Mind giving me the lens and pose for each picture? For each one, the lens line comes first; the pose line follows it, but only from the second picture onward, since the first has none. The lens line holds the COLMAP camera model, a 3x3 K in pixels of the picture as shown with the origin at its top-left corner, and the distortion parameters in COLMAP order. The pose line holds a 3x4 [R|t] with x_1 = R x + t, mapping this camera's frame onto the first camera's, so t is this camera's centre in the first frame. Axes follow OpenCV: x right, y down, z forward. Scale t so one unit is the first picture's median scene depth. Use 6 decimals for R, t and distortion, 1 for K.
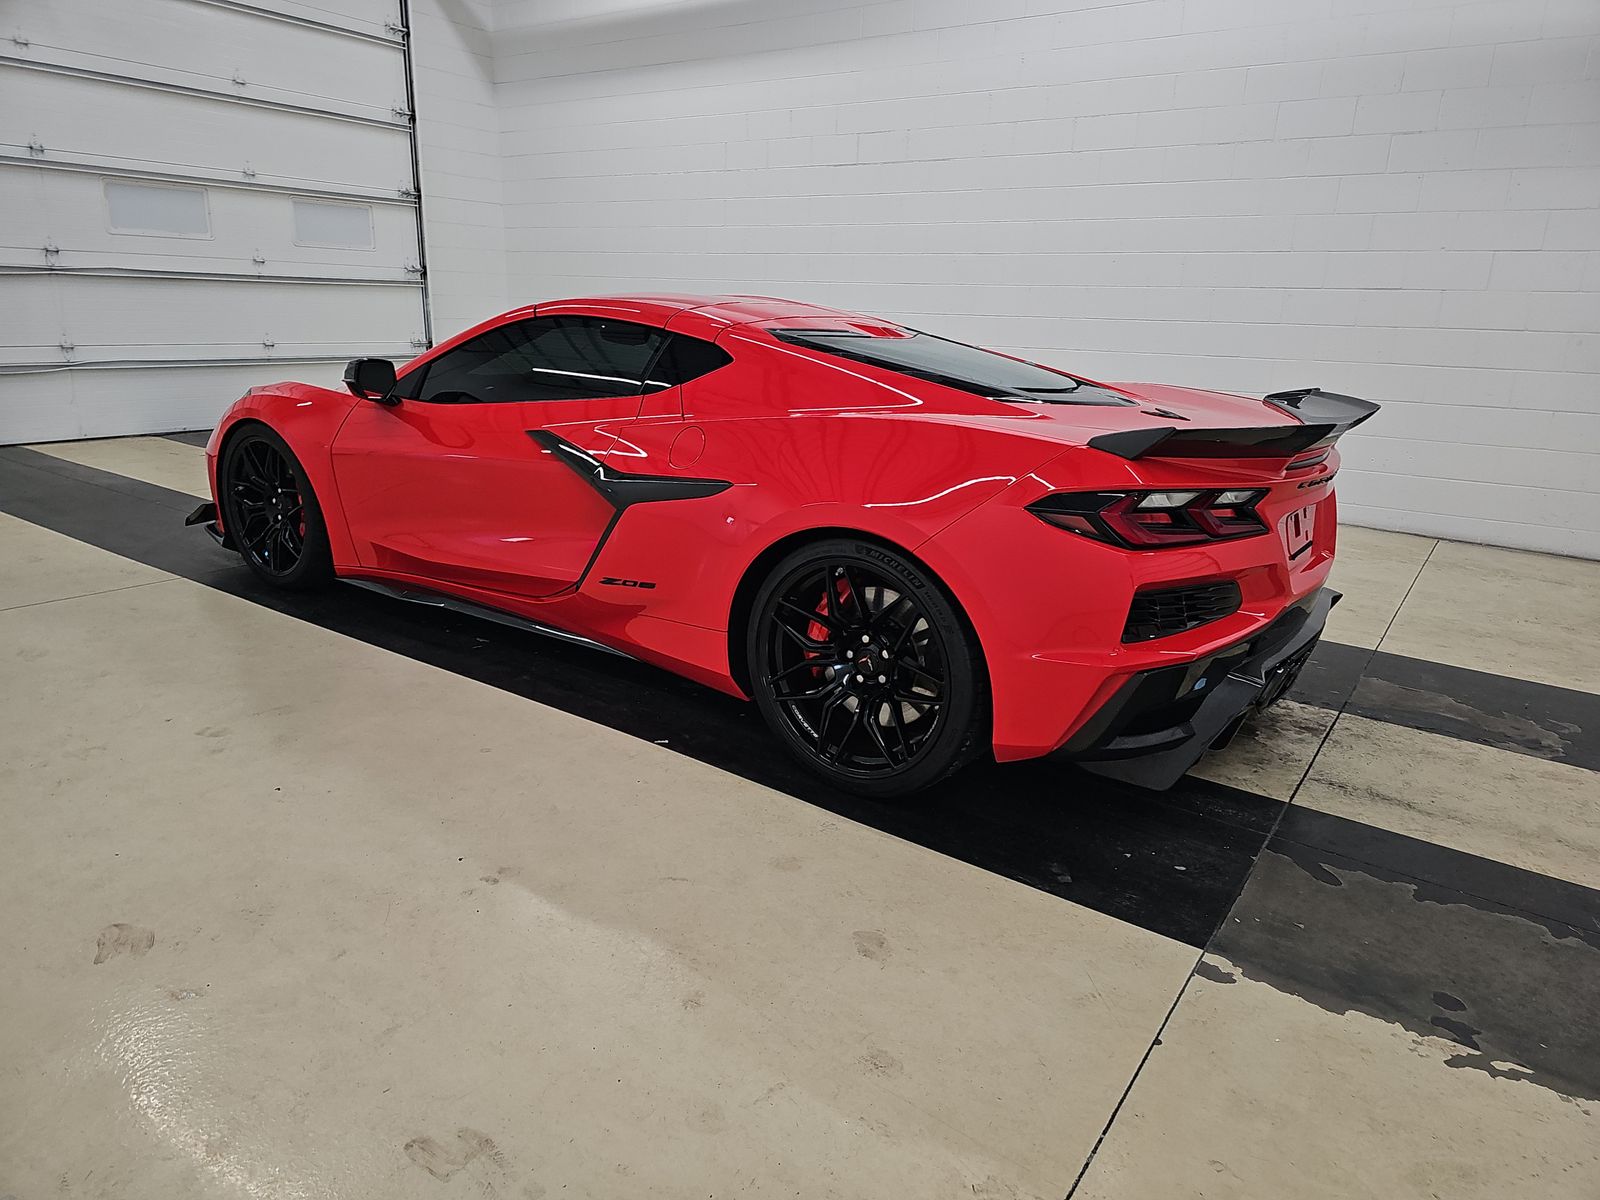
lens RADIAL K [[1028.4, 0, 804.3], [0, 1028.4, 605.5], [0, 0, 1]] dist [0.011655, -0.003884]
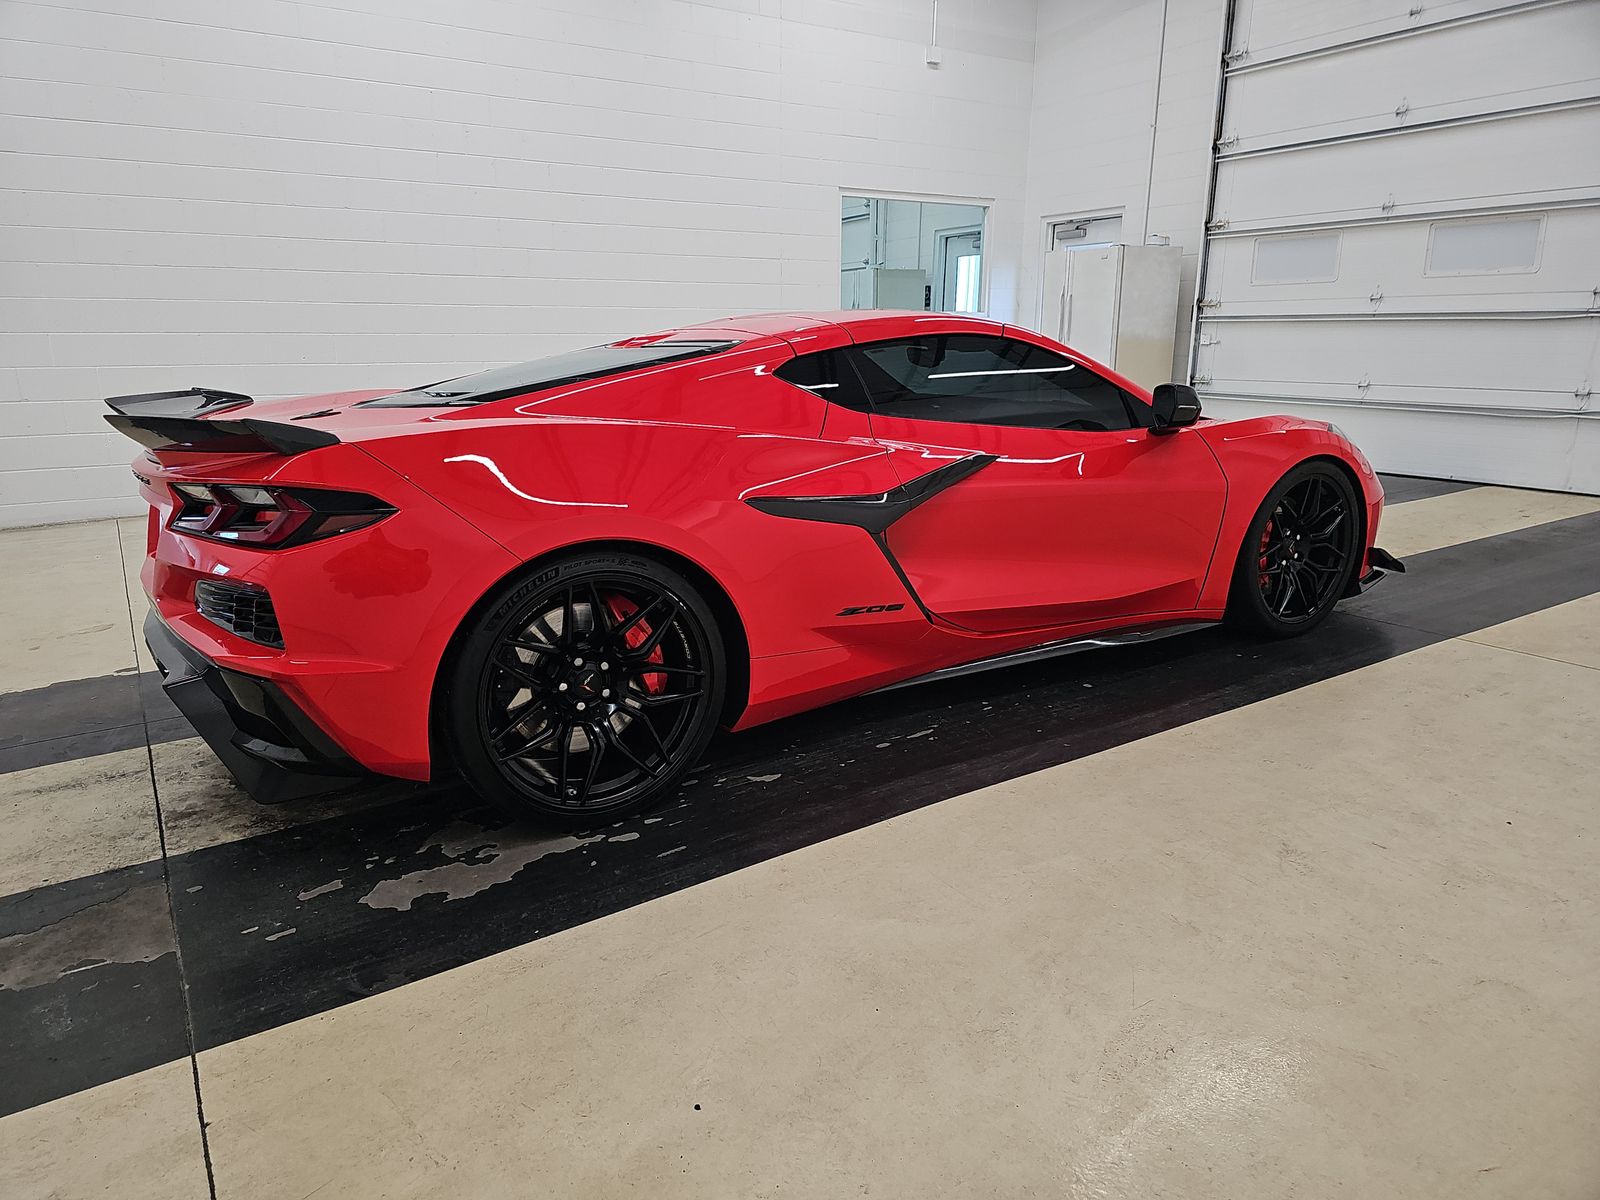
lens RADIAL K [[1035.3, 0, 760.4], [0, 1035.3, 594.2], [0, 0, 1]] dist [0.025048, -0.026026]
pose [[-0.385245, 0.191139, -0.902803, 1.021273], [-0.263642, 0.914743, 0.306168, -0.405526], [0.884353, 0.355966, -0.302008, 1.589246]]
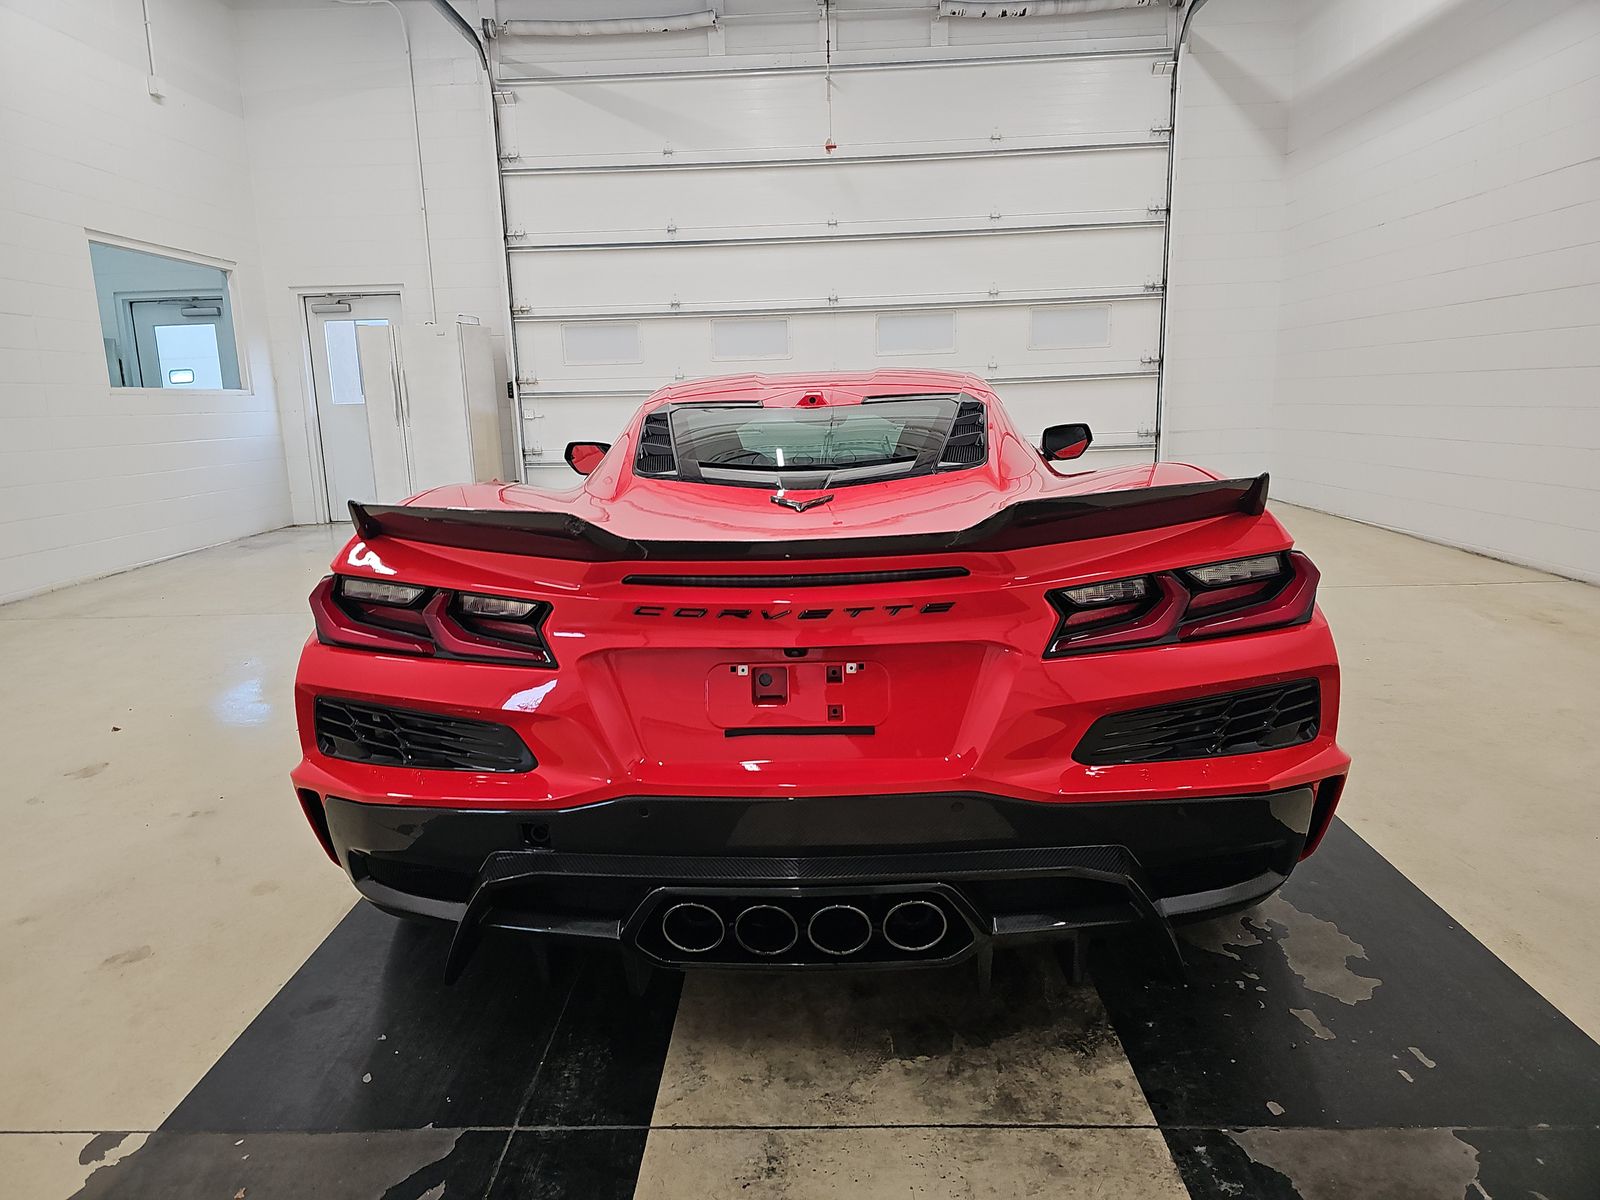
lens RADIAL K [[1035.3, 0, 797.5], [0, 1035.3, 591.9], [0, 0, 1]] dist [0.025048, -0.026026]
pose [[0.546054, 0.101191, -0.831616, 0.850256], [-0.186845, 0.982384, -0.003150, -0.114964], [0.816648, 0.157103, 0.555342, 0.580139]]
